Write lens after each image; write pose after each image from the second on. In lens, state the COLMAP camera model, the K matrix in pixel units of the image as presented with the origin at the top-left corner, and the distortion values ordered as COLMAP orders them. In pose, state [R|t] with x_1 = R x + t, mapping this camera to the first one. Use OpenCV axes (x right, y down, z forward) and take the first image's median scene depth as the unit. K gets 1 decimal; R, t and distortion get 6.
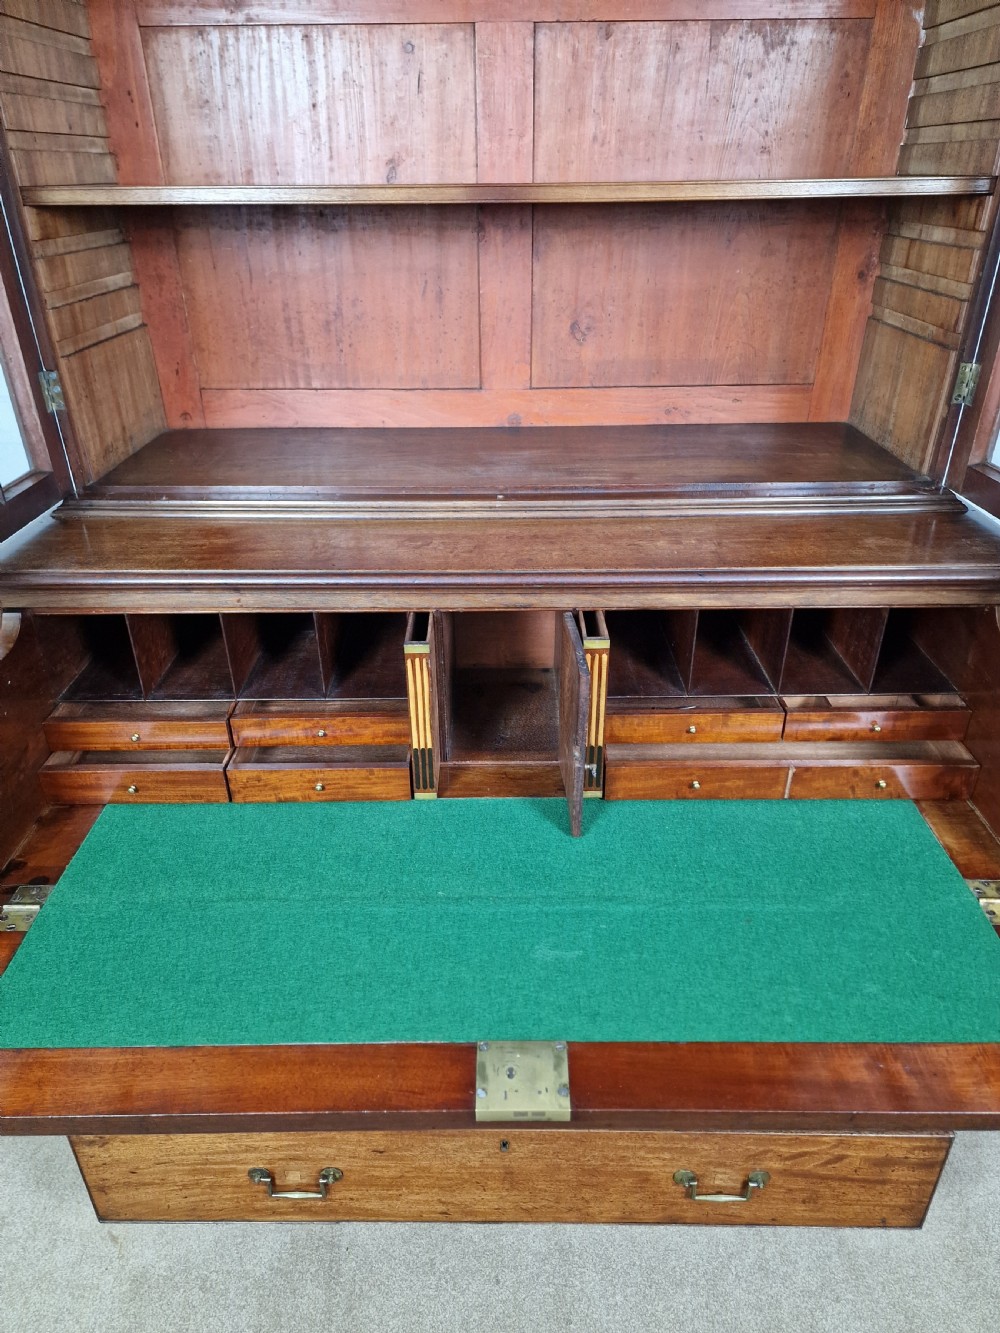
lens RADIAL K [[904.7, 0, 500.2], [0, 904.7, 707.8], [0, 0, 1]] dist [0.052205, -0.042629]
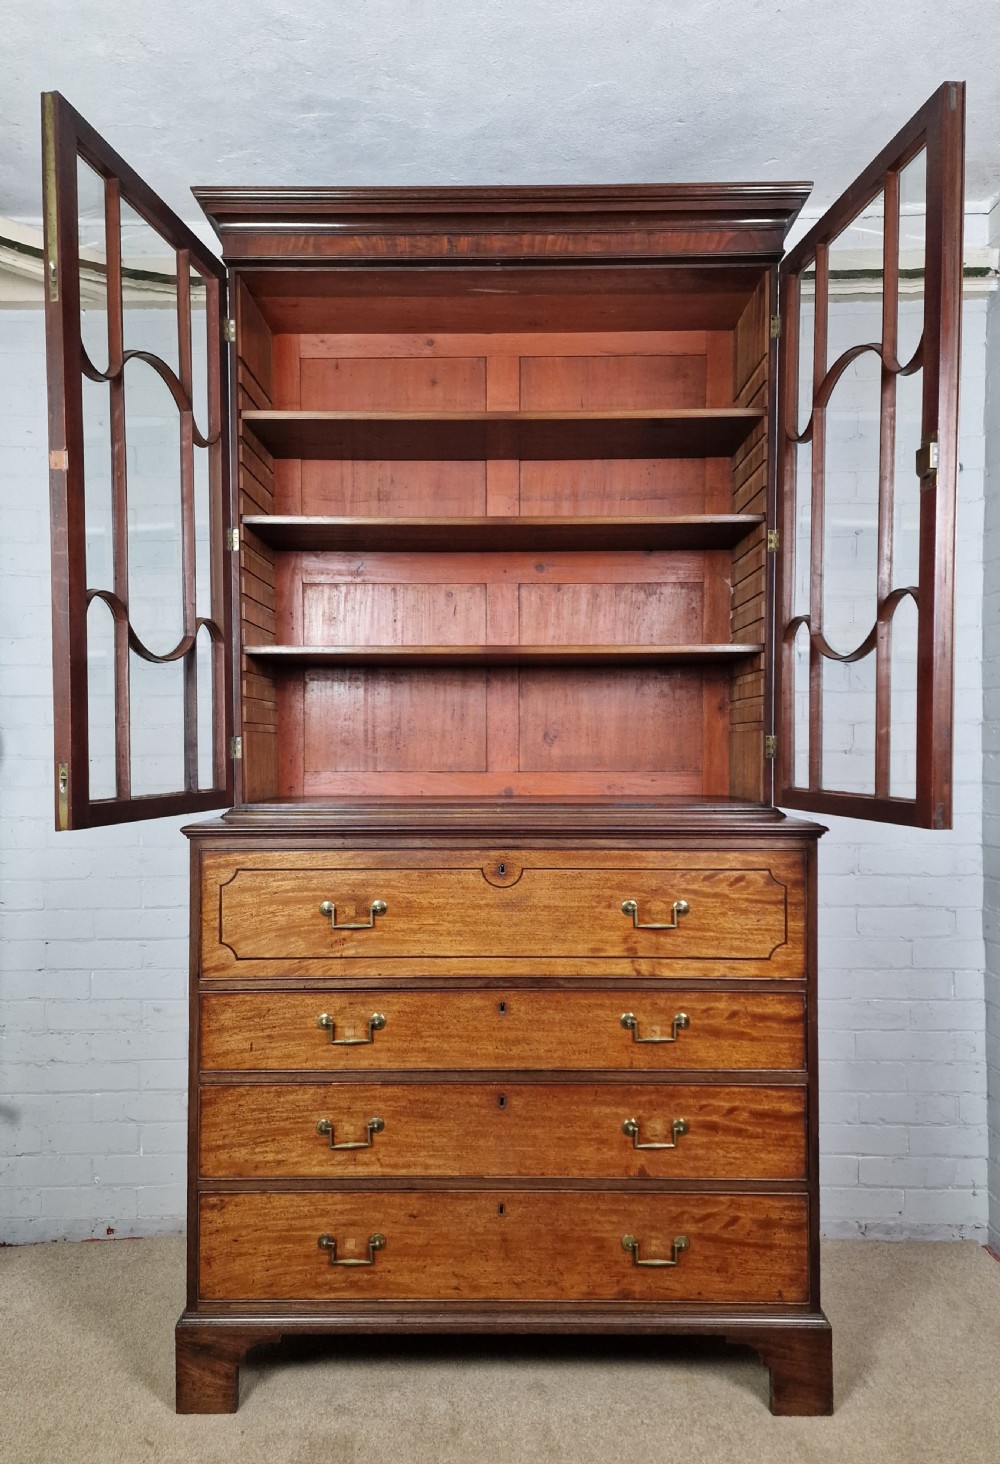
lens RADIAL K [[1005.5, 0, 513.0], [0, 1005.5, 729.8], [0, 0, 1]] dist [0.024380, 0.045394]
pose [[0.999873, 0.004261, 0.015329, -0.003615], [0.003757, 0.872982, -0.487738, 0.475225], [-0.015460, 0.487733, 0.872856, -0.593611]]
